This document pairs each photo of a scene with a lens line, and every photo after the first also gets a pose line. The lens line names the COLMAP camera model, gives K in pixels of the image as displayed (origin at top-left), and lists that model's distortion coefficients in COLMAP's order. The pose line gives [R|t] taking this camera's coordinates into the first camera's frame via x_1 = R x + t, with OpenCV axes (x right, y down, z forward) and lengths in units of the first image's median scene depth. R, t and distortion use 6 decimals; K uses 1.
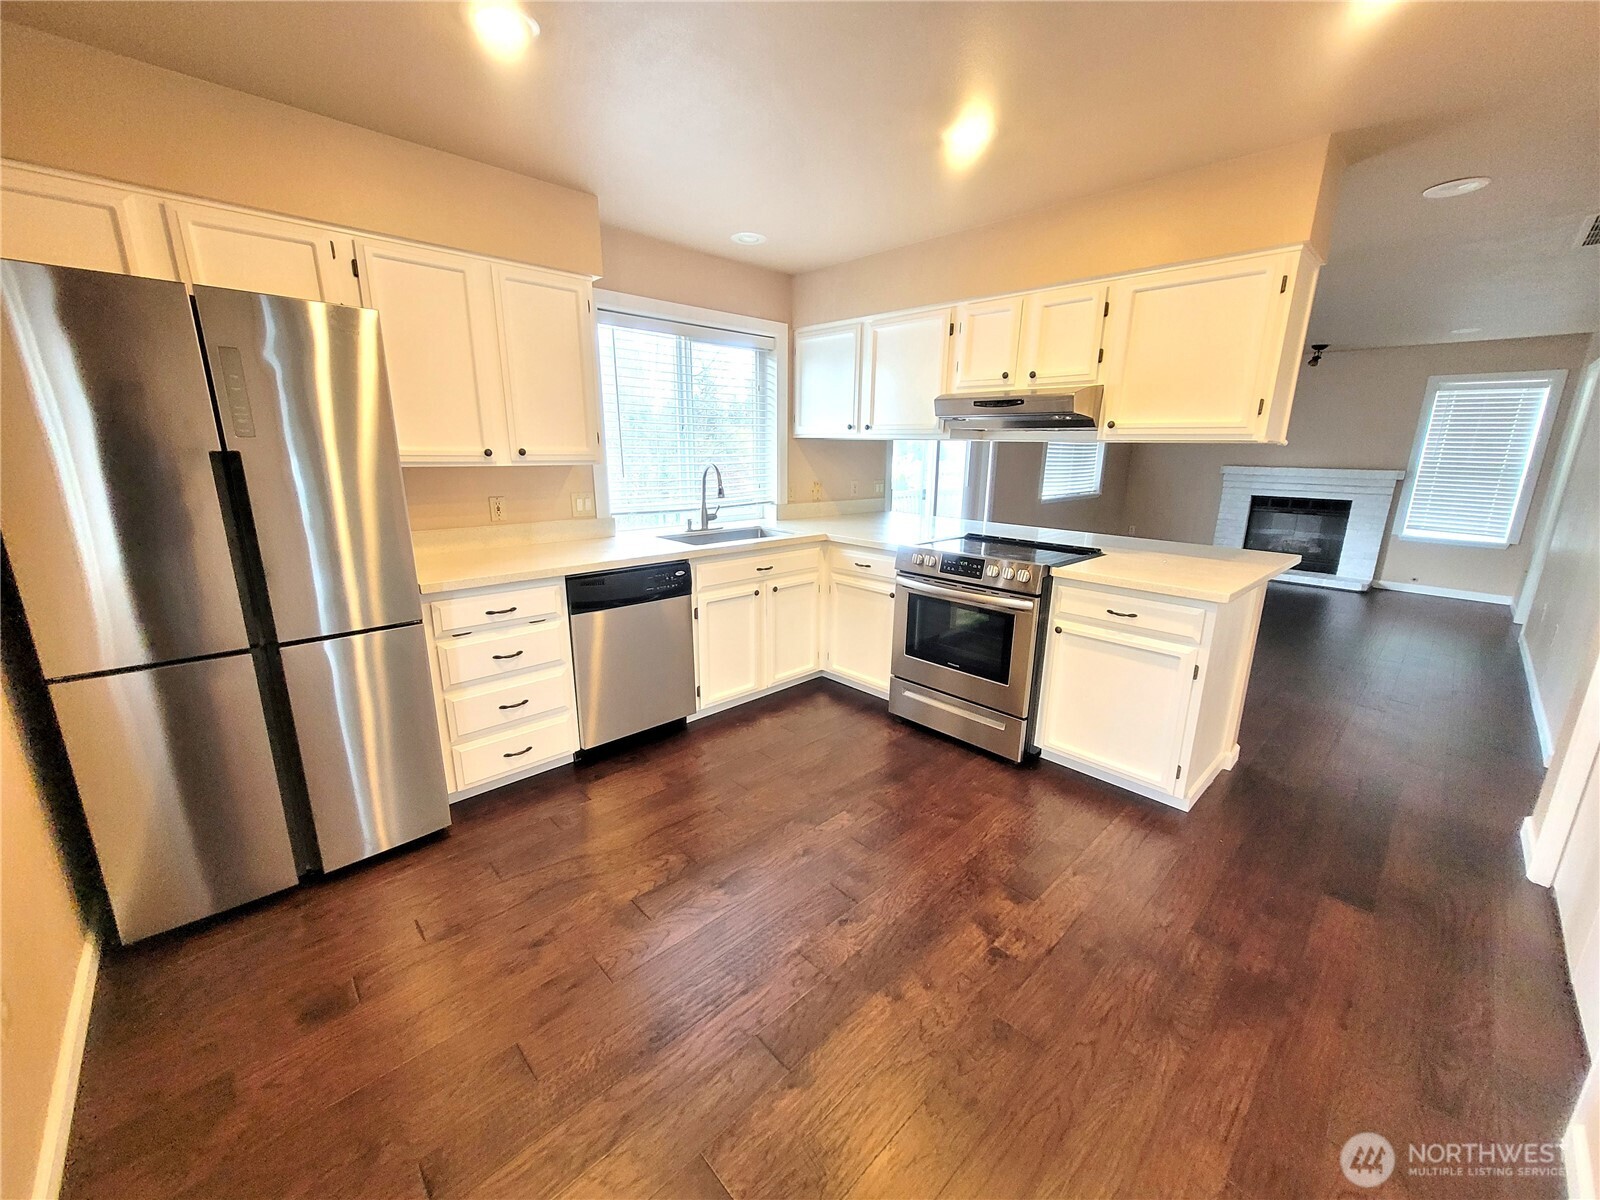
lens RADIAL K [[624.9, 0, 800.0], [0, 624.9, 600.0], [0, 0, 1]] dist [0.001310, 0.000145]
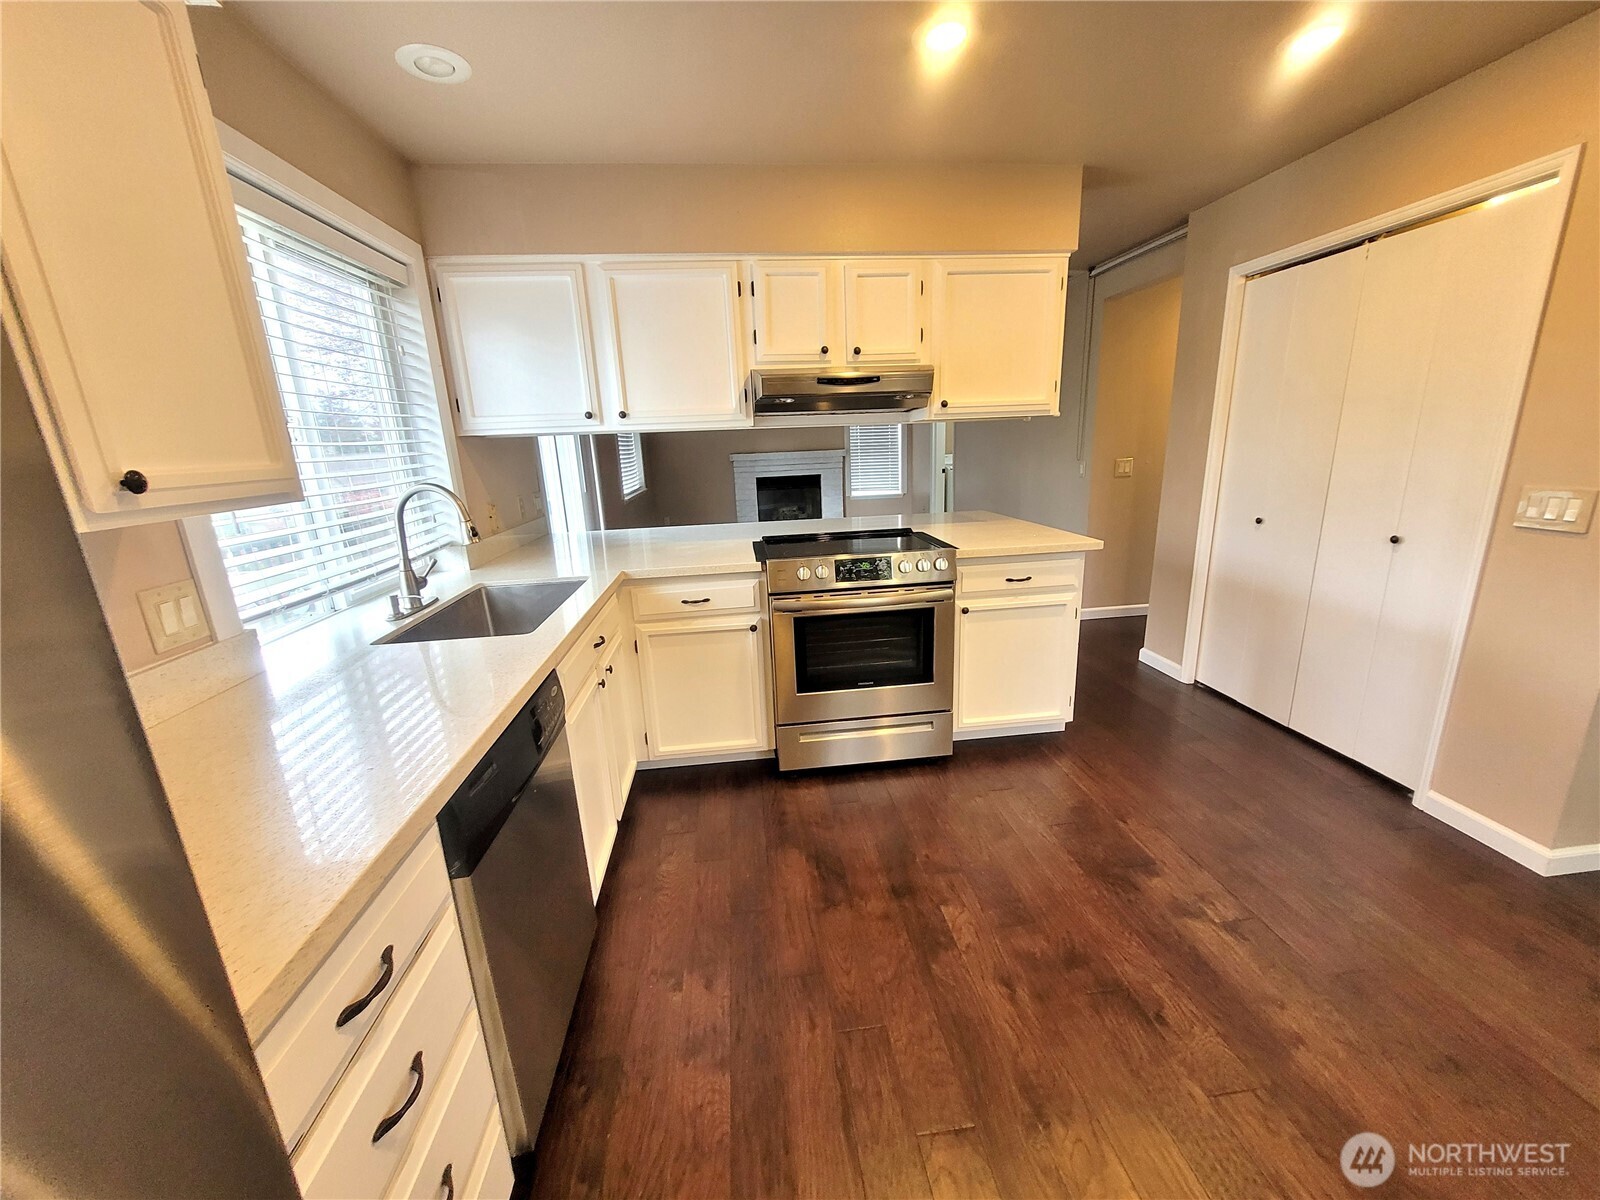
lens RADIAL K [[624.9, 0, 800.0], [0, 624.9, 600.0], [0, 0, 1]] dist [0.001310, 0.000145]
pose [[0.602396, -0.233227, 0.763364, -0.427571], [0.237970, 0.965344, 0.107147, -0.118123], [-0.761898, 0.117113, 0.637021, 0.488942]]
